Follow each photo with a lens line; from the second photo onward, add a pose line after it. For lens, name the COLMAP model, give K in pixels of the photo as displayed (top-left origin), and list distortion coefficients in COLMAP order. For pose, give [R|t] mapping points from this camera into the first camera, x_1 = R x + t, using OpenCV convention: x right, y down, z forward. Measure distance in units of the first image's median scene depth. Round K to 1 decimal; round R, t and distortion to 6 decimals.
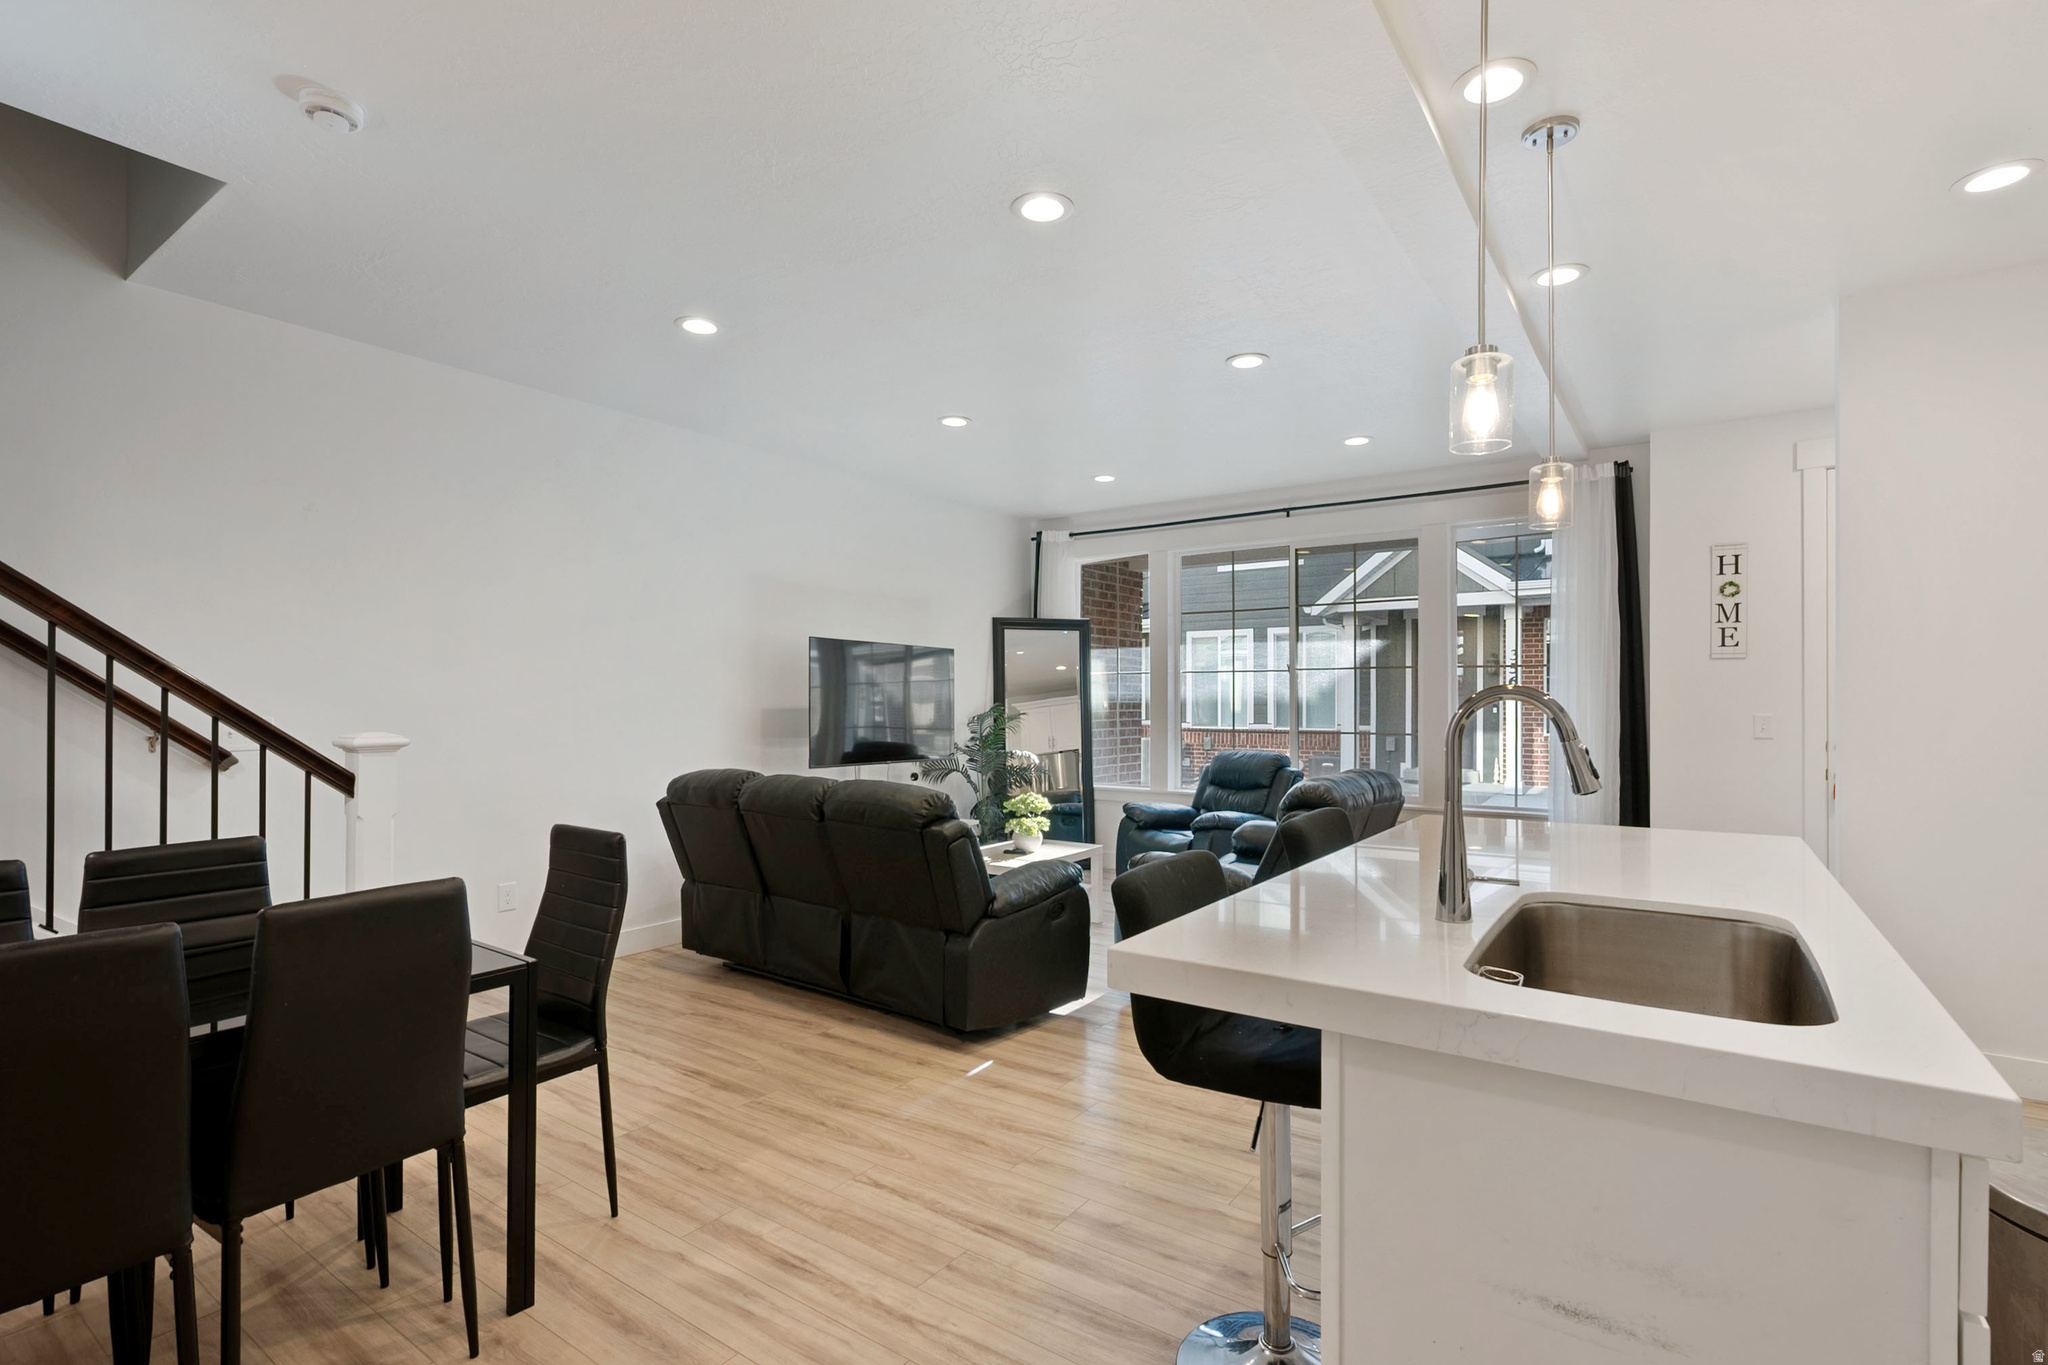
lens RADIAL K [[947.8, 0, 1028.1], [0, 947.8, 704.9], [0, 0, 1]] dist [-0.011742, -0.000603]
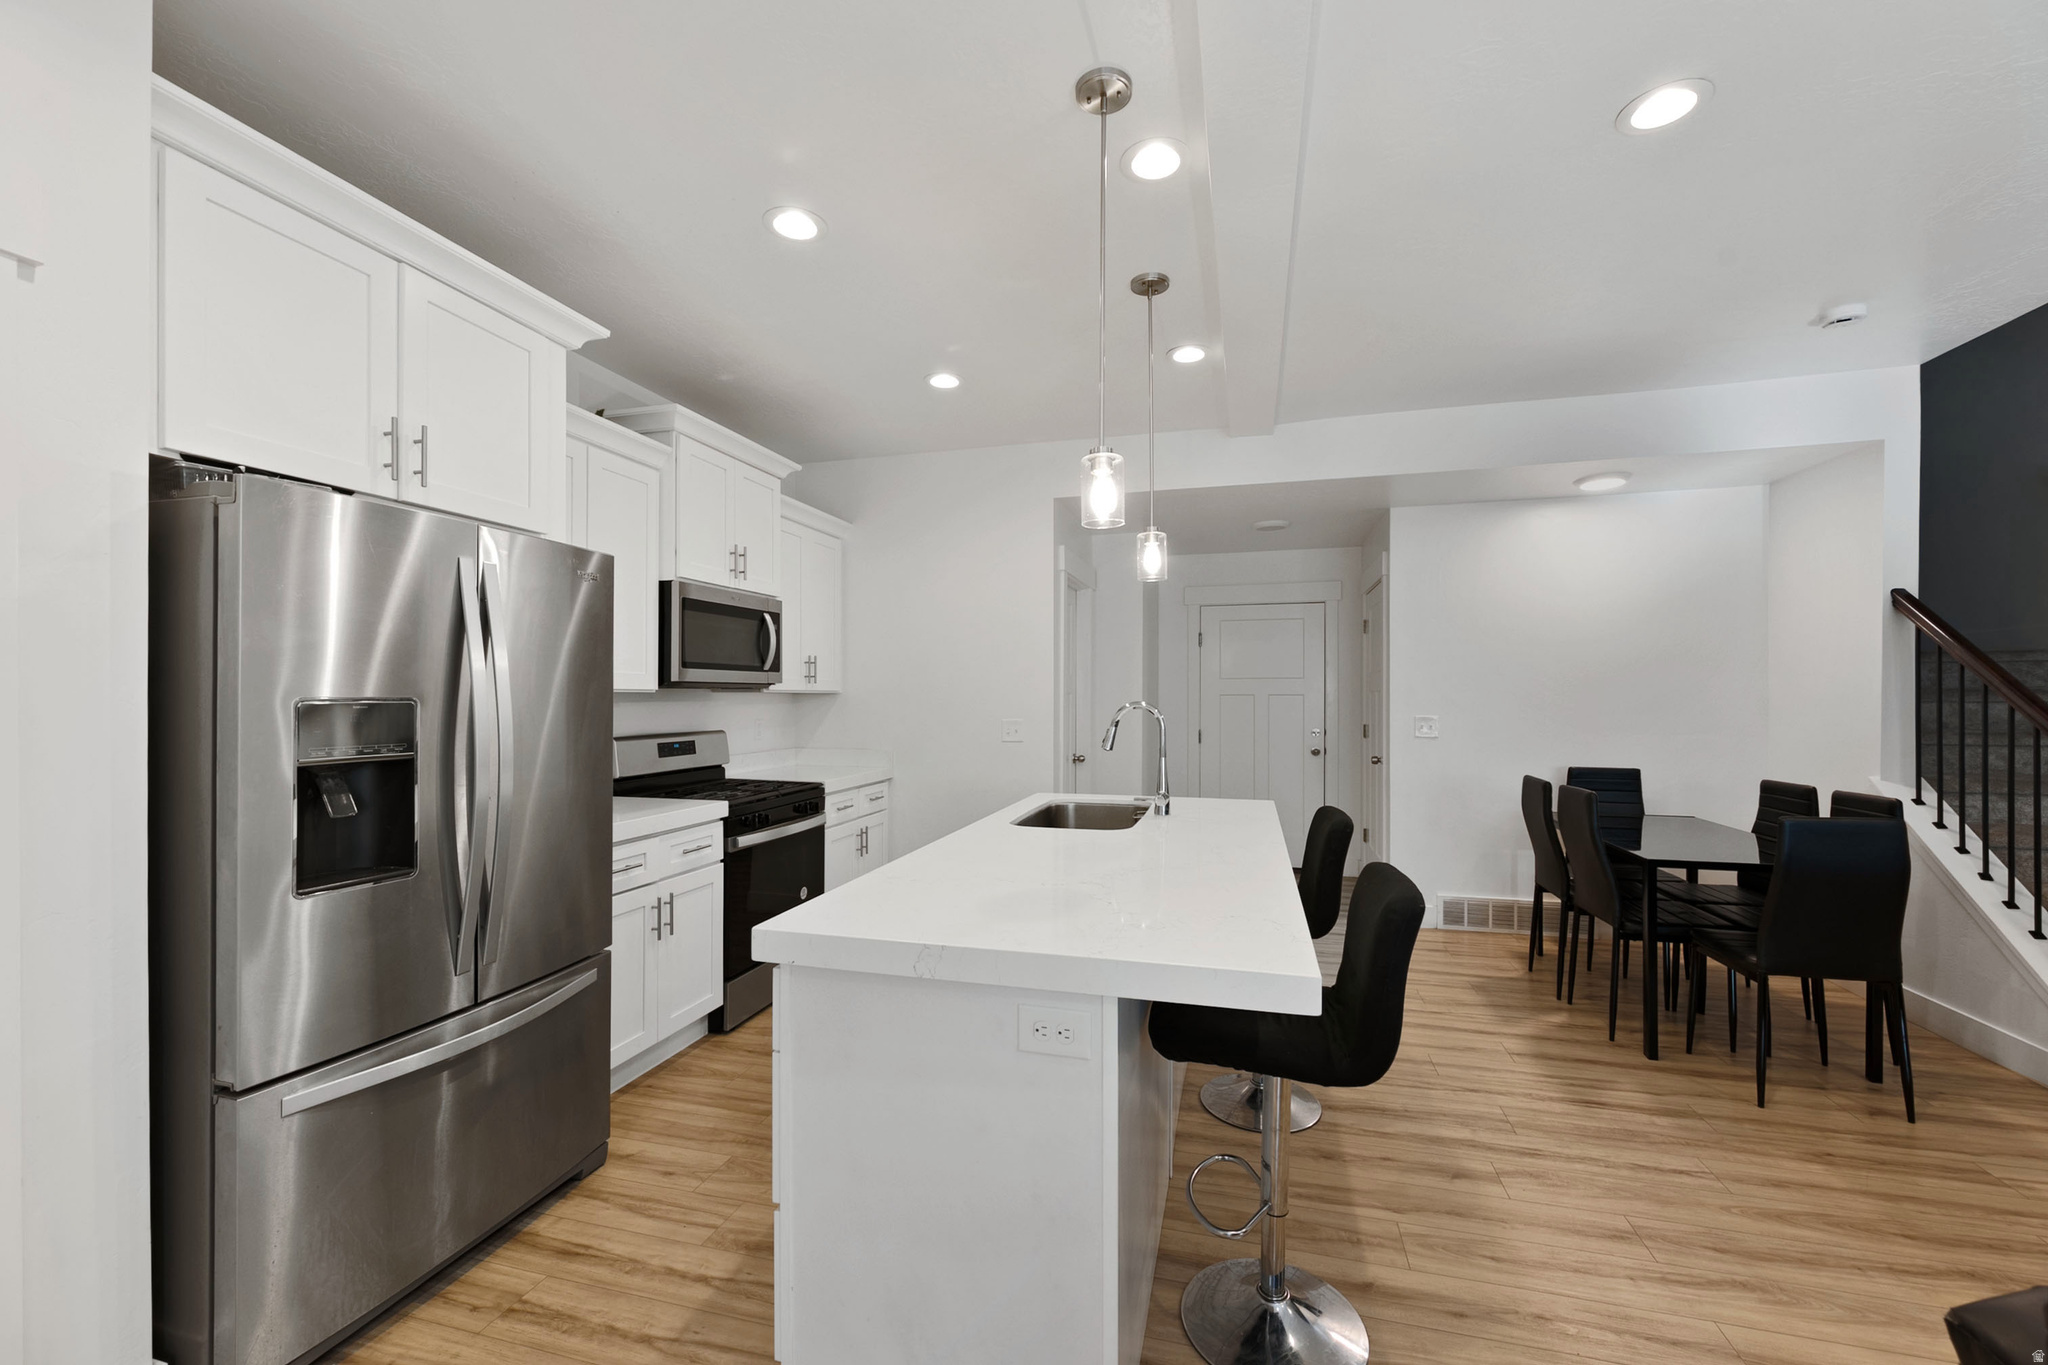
lens RADIAL K [[806.8, 0, 1025.7], [0, 806.8, 698.6], [0, 0, 1]] dist [-0.003833, 0.000243]
pose [[-0.941546, 0.002655, -0.336875, 0.610646], [-0.000388, 0.999960, 0.008966, -0.019313], [0.336885, 0.008573, -0.941507, 1.174124]]
